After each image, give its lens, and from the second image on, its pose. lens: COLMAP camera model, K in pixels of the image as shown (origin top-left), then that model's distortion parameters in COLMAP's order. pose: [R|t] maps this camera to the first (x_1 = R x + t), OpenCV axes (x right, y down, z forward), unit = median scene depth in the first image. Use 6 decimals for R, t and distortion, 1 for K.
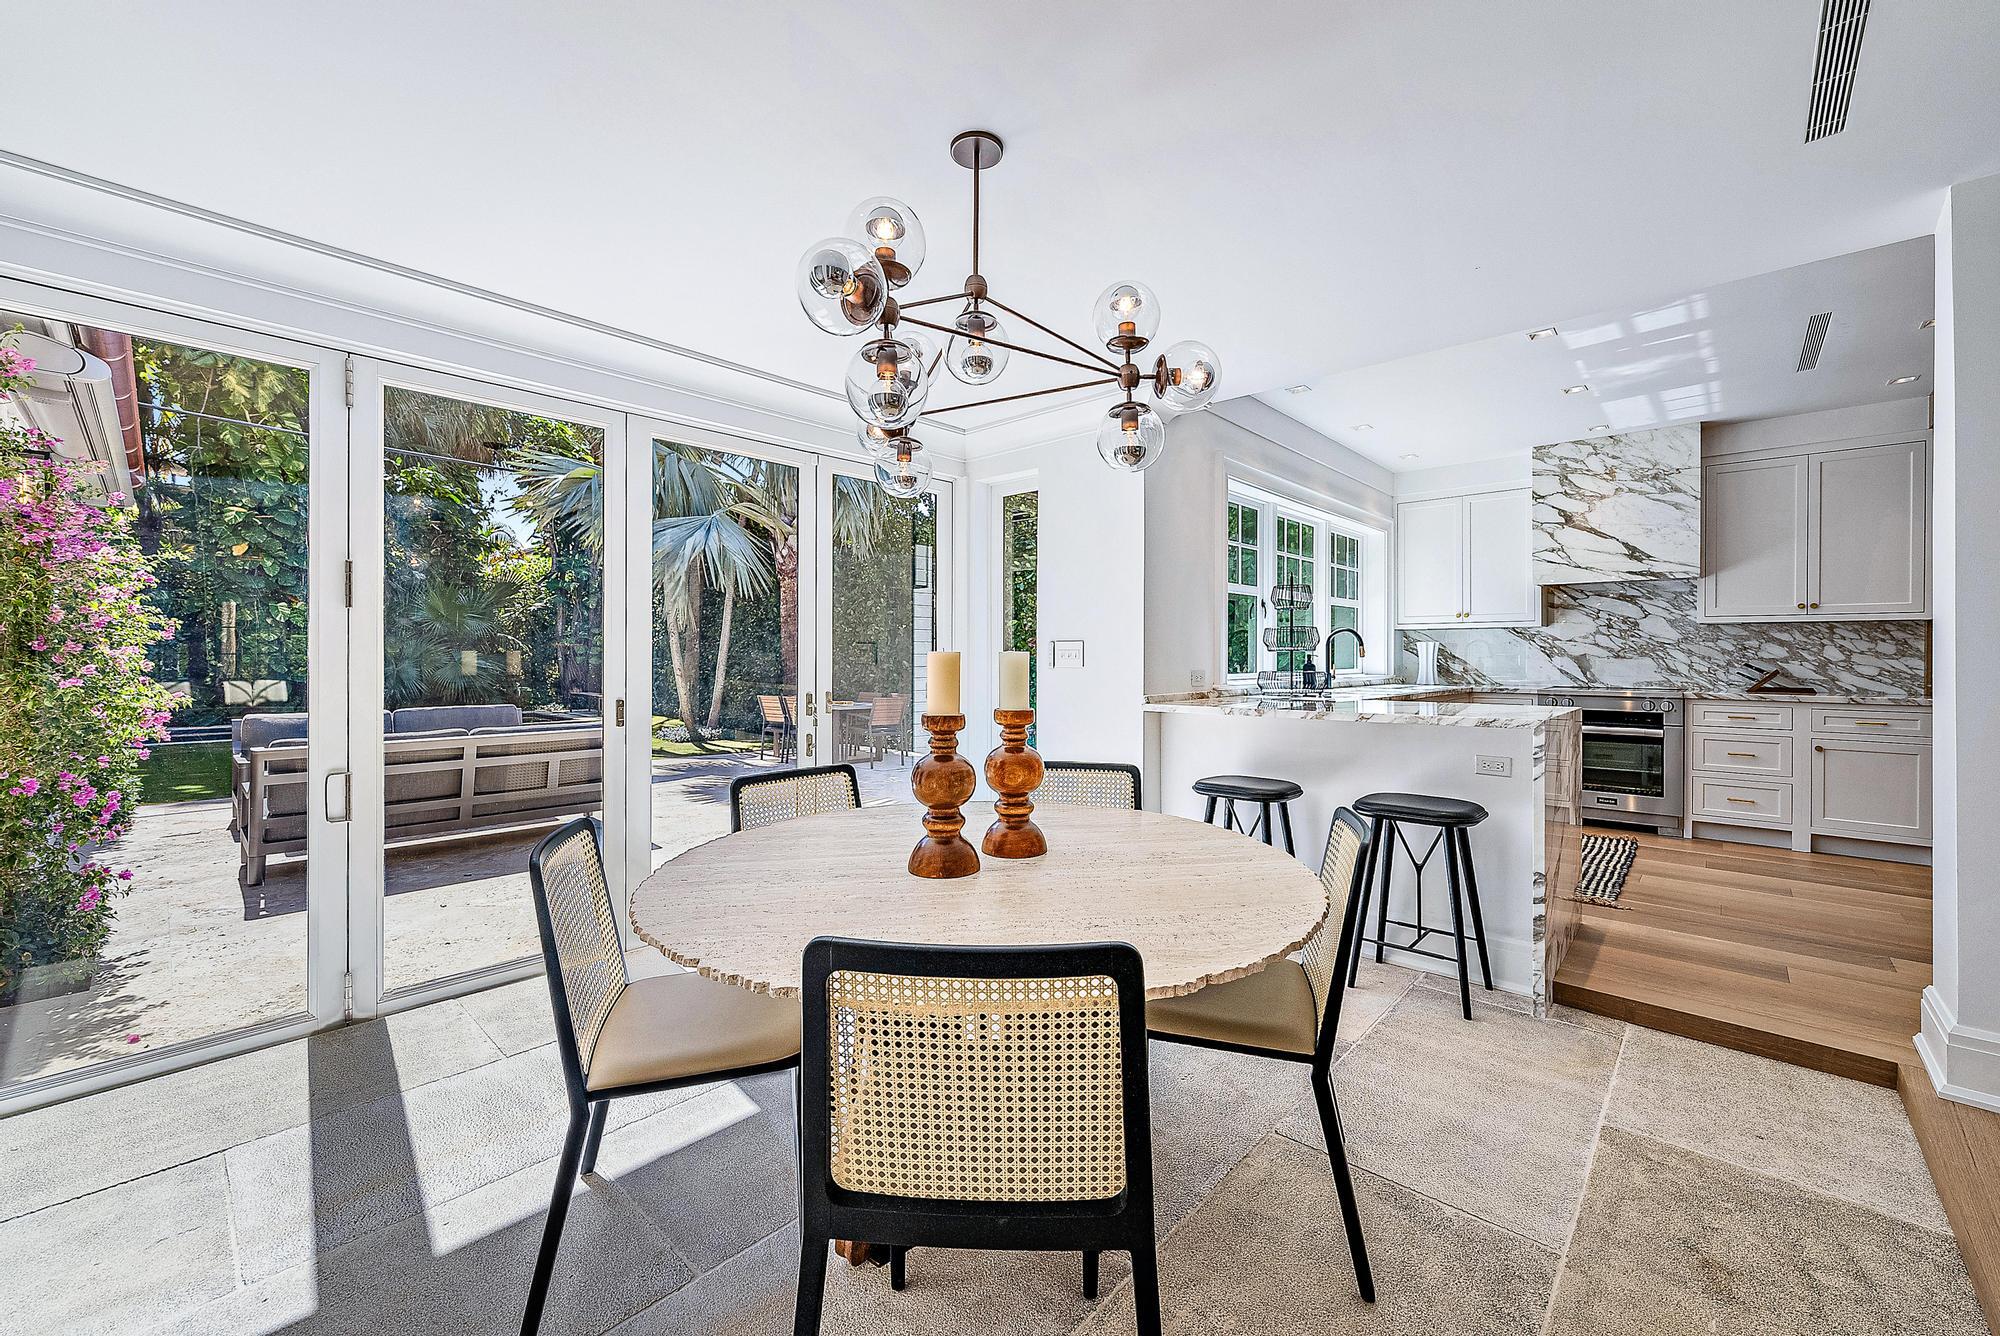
lens RADIAL K [[794.6, 0, 996.5], [0, 794.6, 656.7], [0, 0, 1]] dist [0.000059, -0.000242]
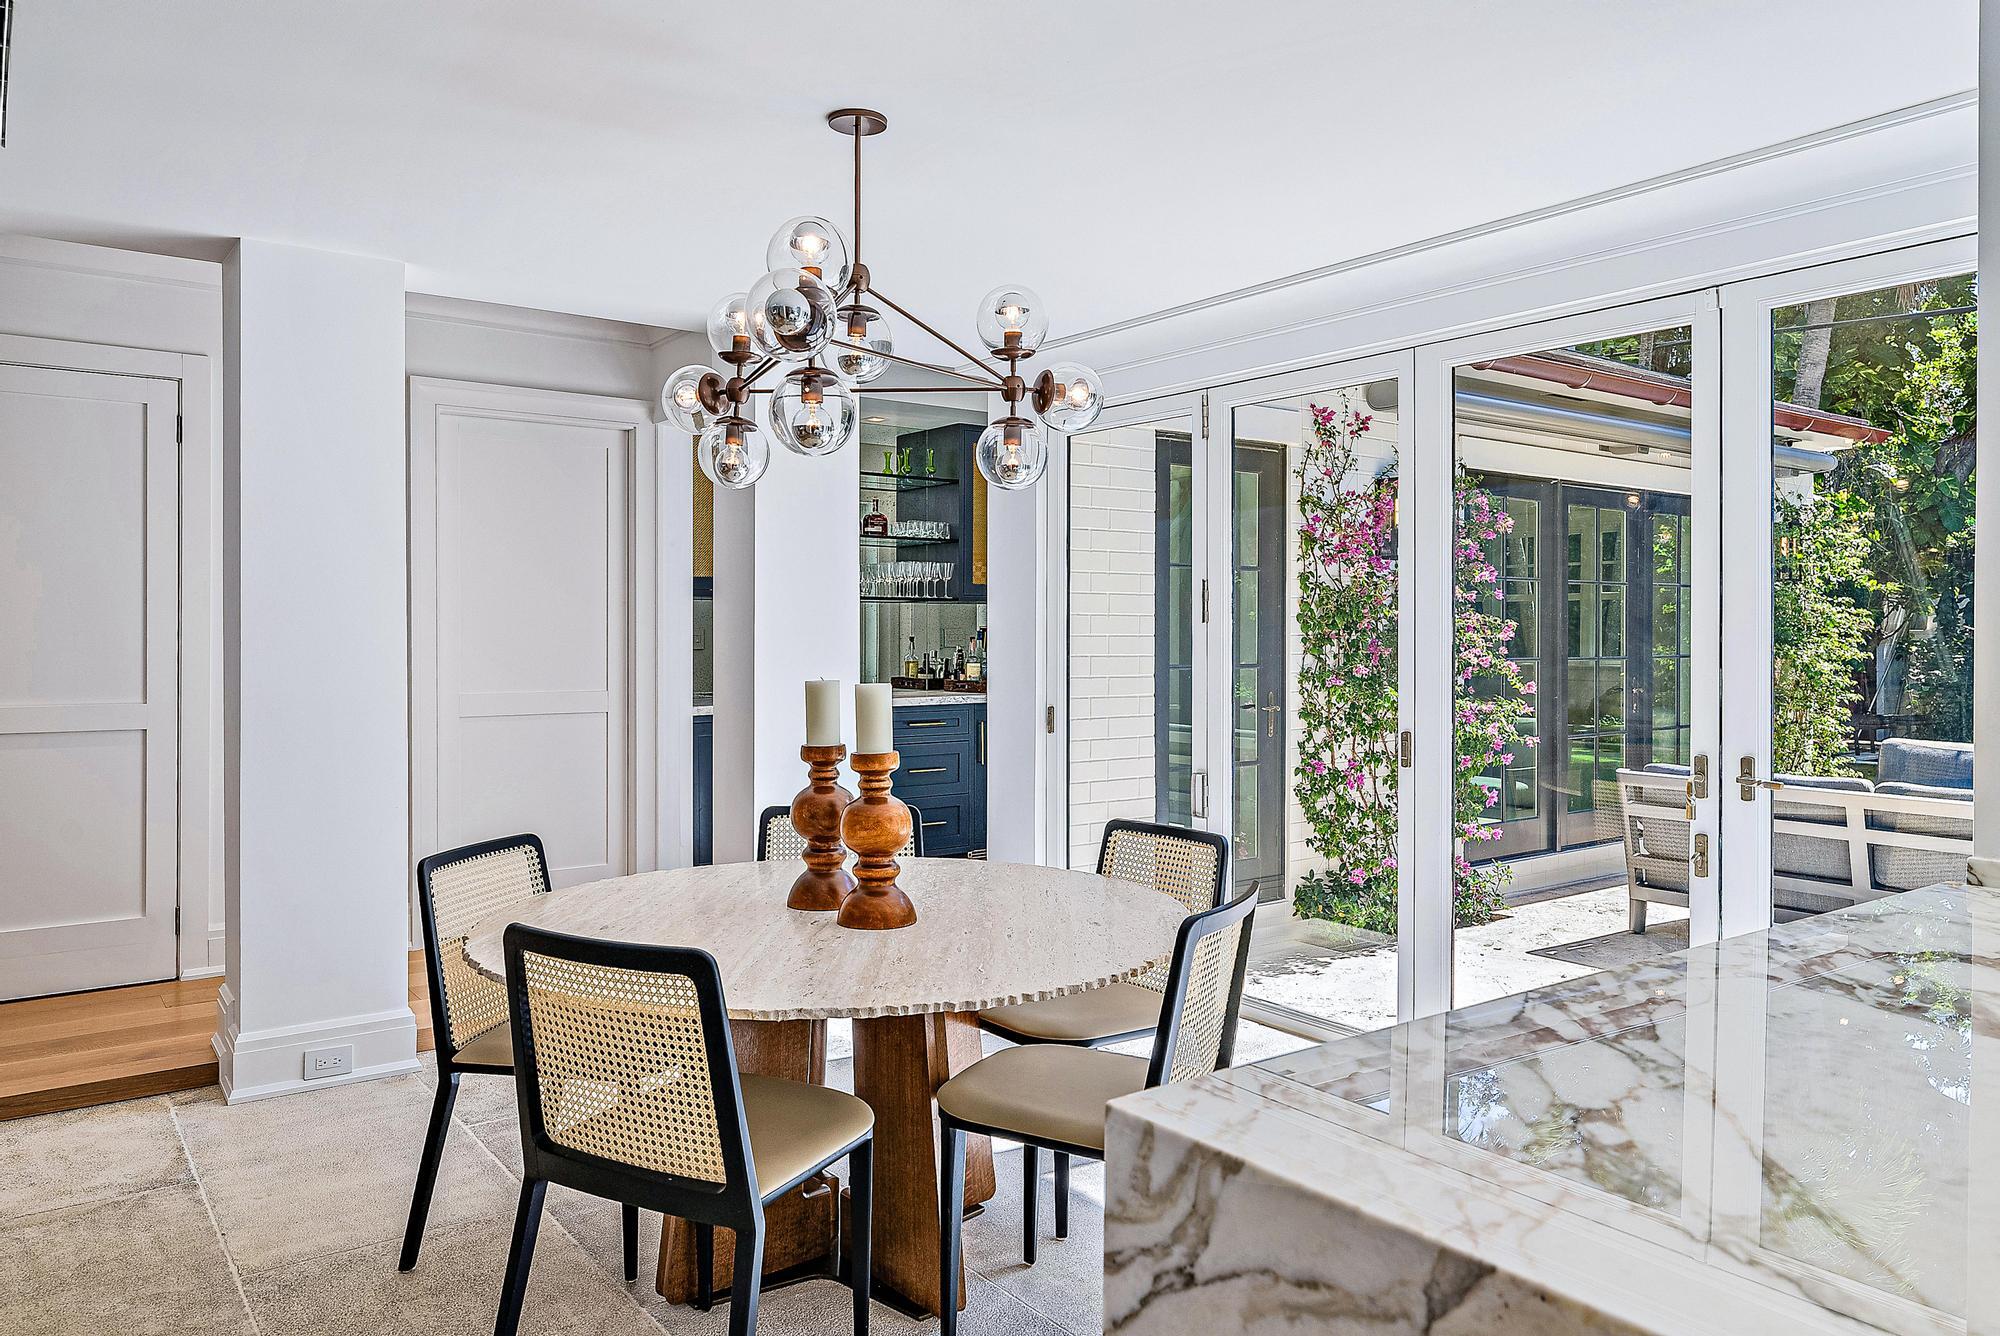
lens RADIAL K [[1348.0, 0, 992.1], [0, 1348.0, 635.8], [0, 0, 1]] dist [0.002923, 0.001429]
pose [[-0.178261, 0.000777, -0.983983, 1.384935], [-0.007017, 0.999973, 0.002060, -0.059451], [0.983958, 0.007272, -0.178251, 1.362875]]
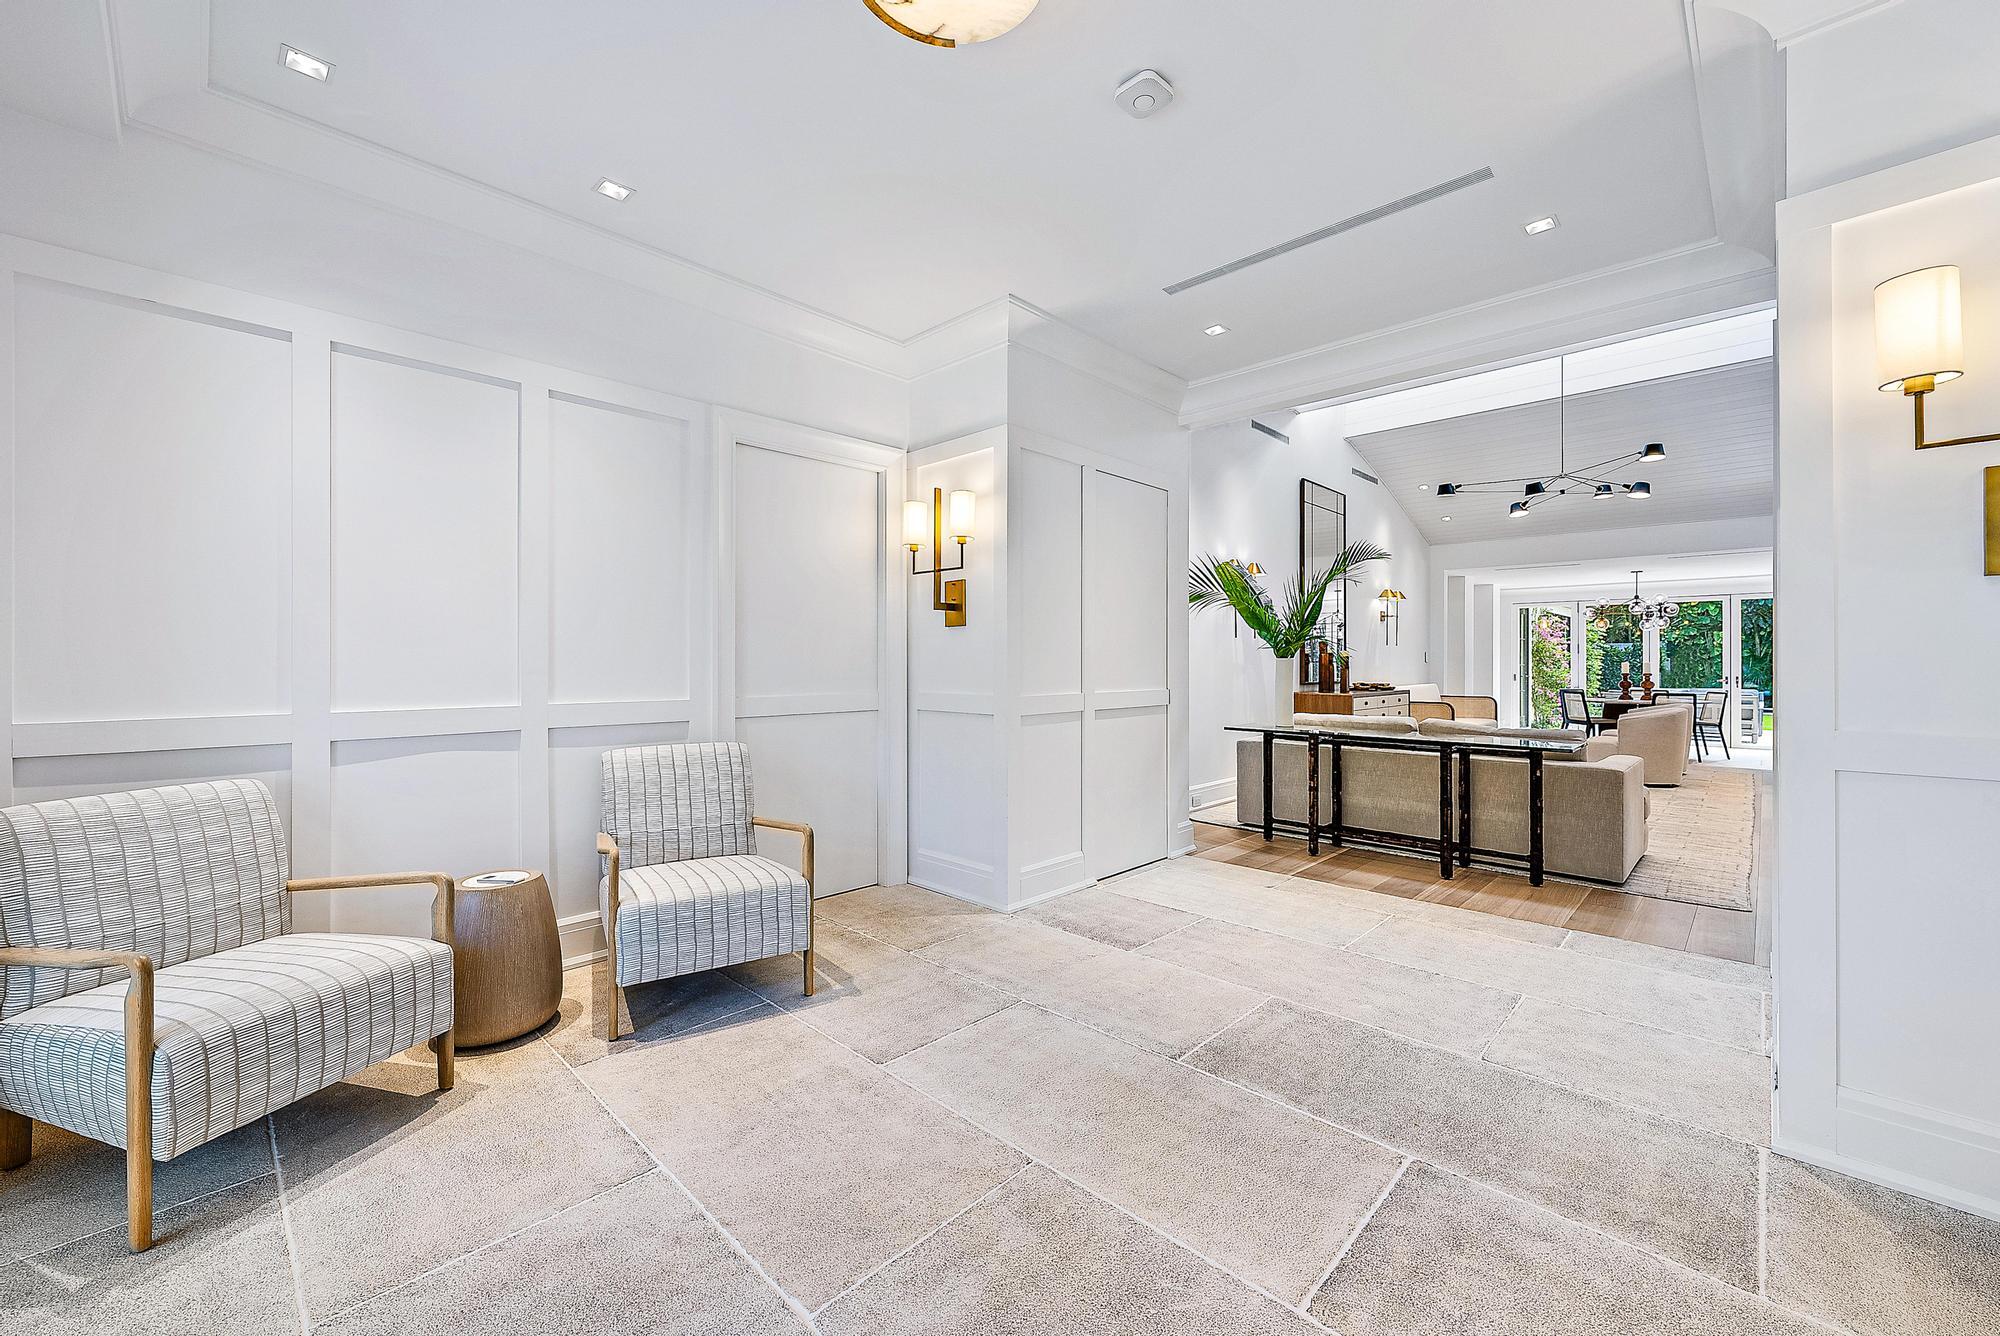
lens RADIAL K [[794.6, 0, 996.5], [0, 794.6, 656.7], [0, 0, 1]] dist [0.000059, -0.000242]
pose [[-0.015668, -0.007449, -0.999850, 5.400519], [-0.003907, 0.999965, -0.007389, 0.007989], [0.999870, 0.003791, -0.015696, -3.273077]]
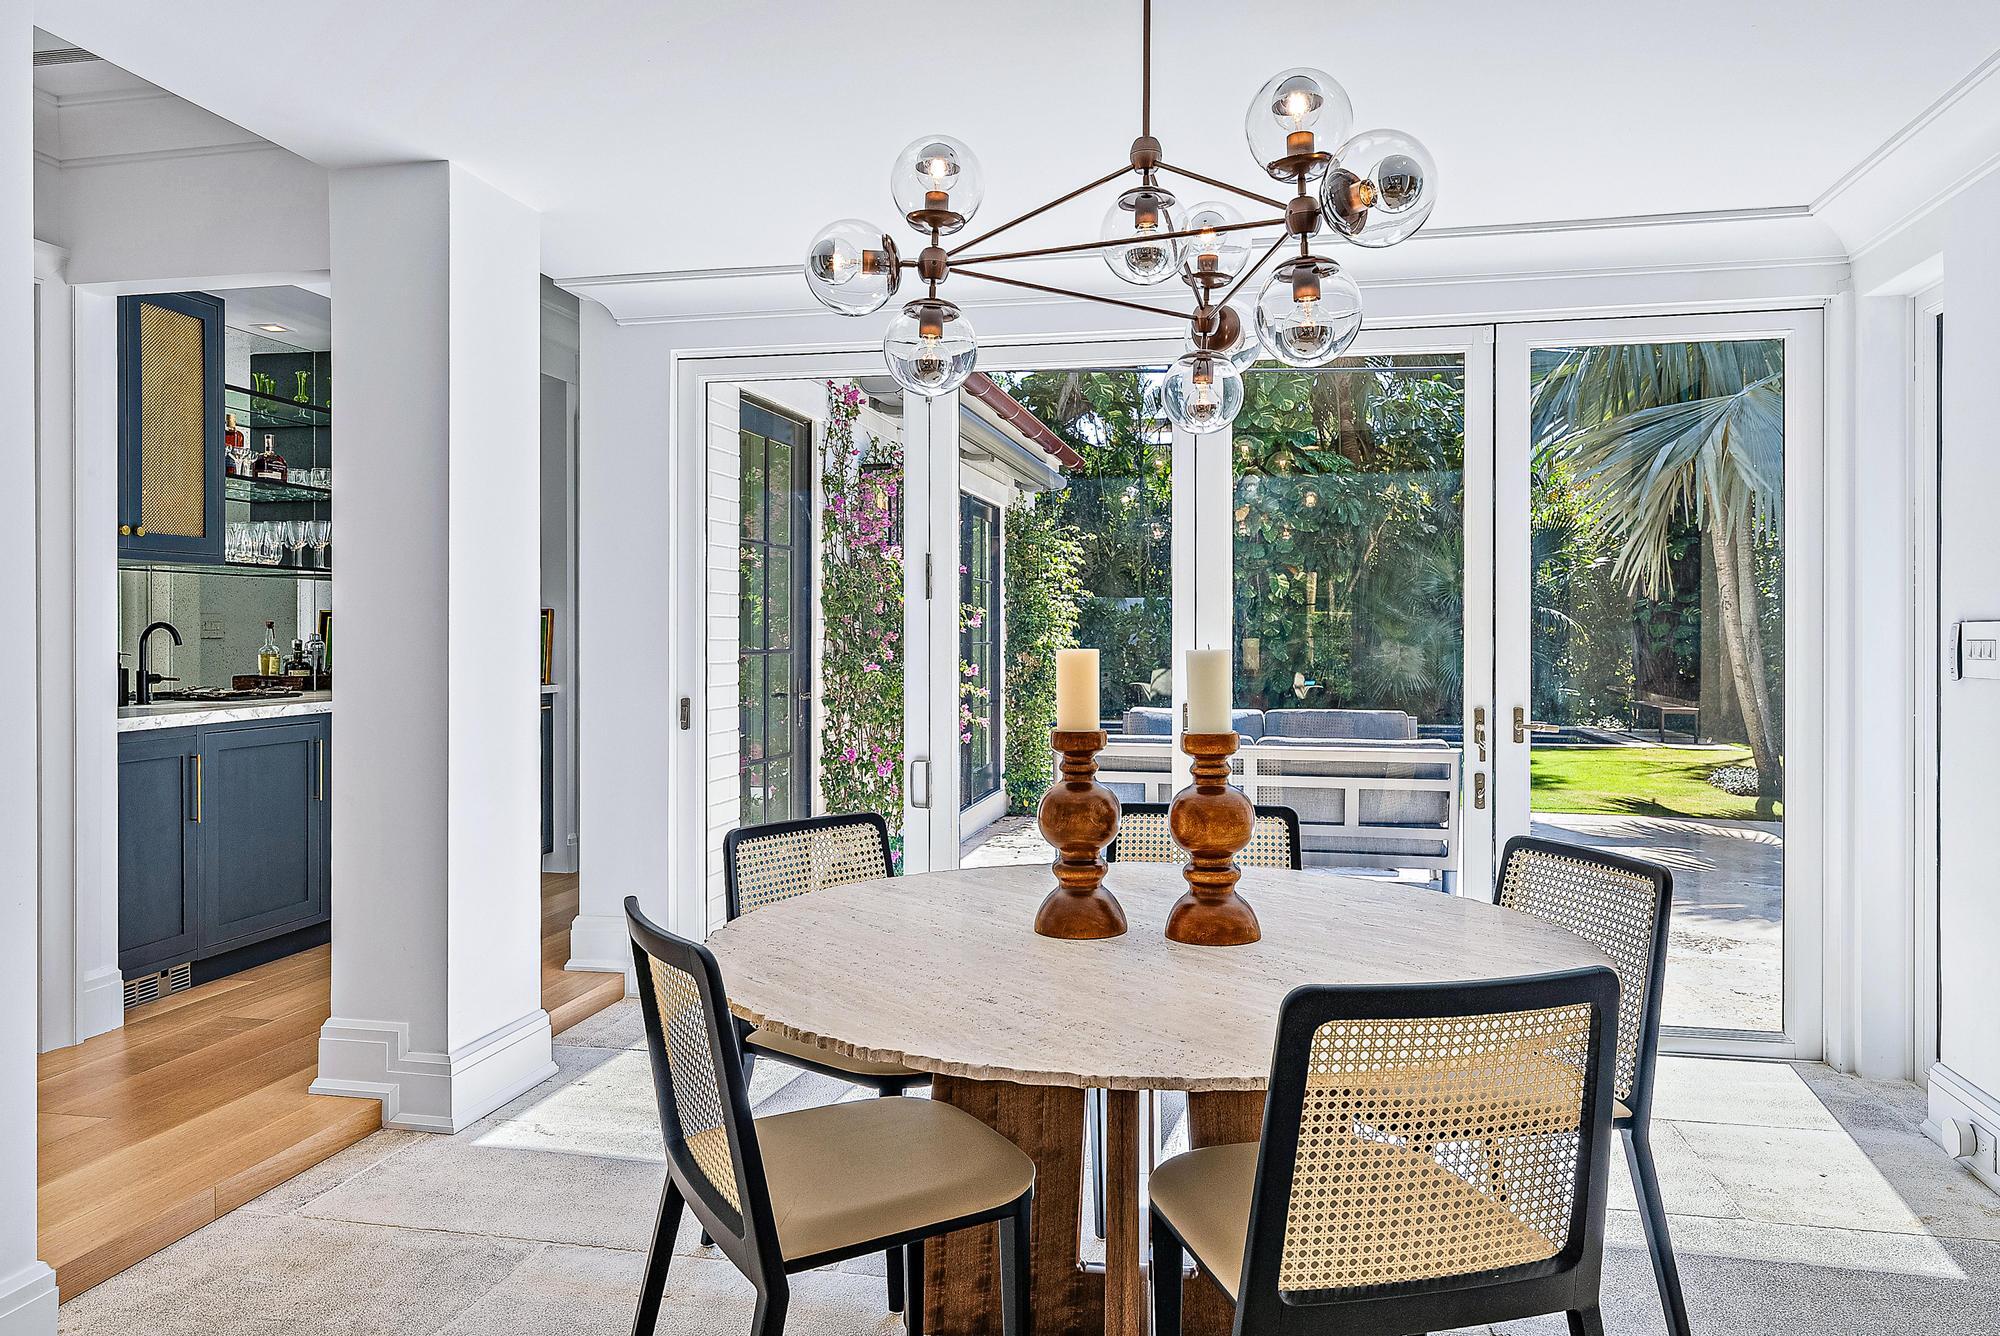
lens RADIAL K [[1348.0, 0, 992.1], [0, 1348.0, 635.8], [0, 0, 1]] dist [0.002923, 0.001429]
pose [[0.520193, 0.000001, -0.854049, 0.923427], [-0.003952, 0.999989, -0.002406, -0.014313], [0.854040, 0.004627, 0.520188, 0.221964]]
